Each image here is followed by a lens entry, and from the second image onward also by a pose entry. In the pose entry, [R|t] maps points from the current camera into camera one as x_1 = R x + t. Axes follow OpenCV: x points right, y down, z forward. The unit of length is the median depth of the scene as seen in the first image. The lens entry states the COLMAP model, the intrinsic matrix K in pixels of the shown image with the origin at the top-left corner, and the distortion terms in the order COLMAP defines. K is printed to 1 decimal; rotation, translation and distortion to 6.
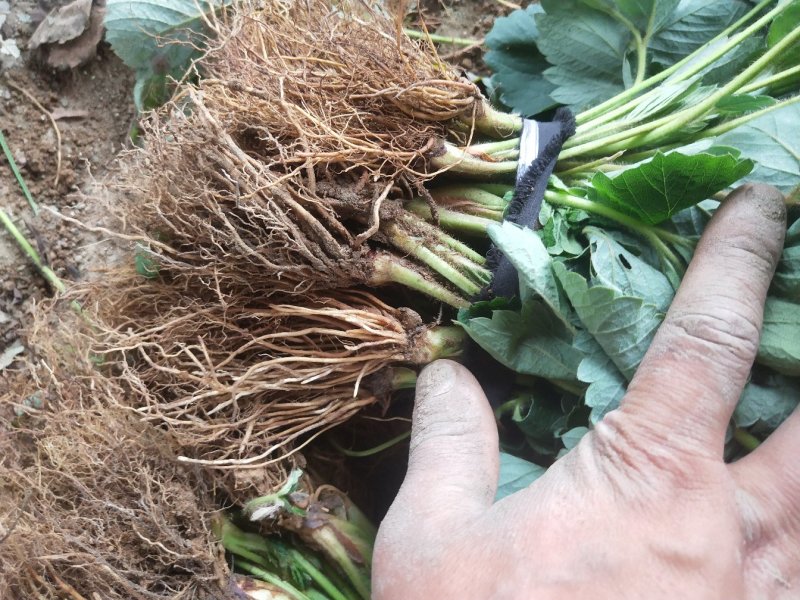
lens RADIAL K [[637.1, 0, 417.7], [0, 637.1, 300.3], [0, 0, 1]] dist [-0.063695, 0.082361]
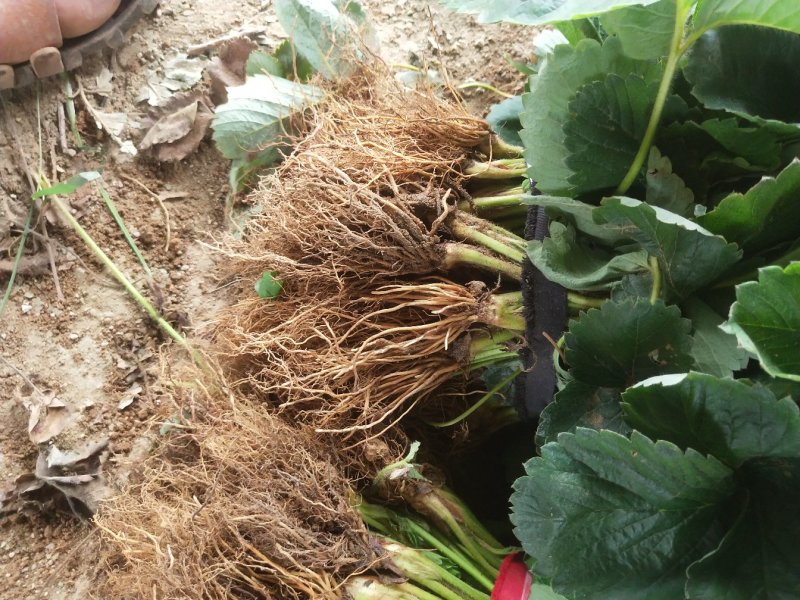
lens RADIAL K [[637.1, 0, 417.7], [0, 637.1, 300.3], [0, 0, 1]] dist [-0.063695, 0.082361]
pose [[0.993321, -0.075666, 0.087115, -0.202887], [0.087208, 0.986672, -0.137382, 0.119991], [-0.075559, 0.144061, 0.986680, -0.230726]]
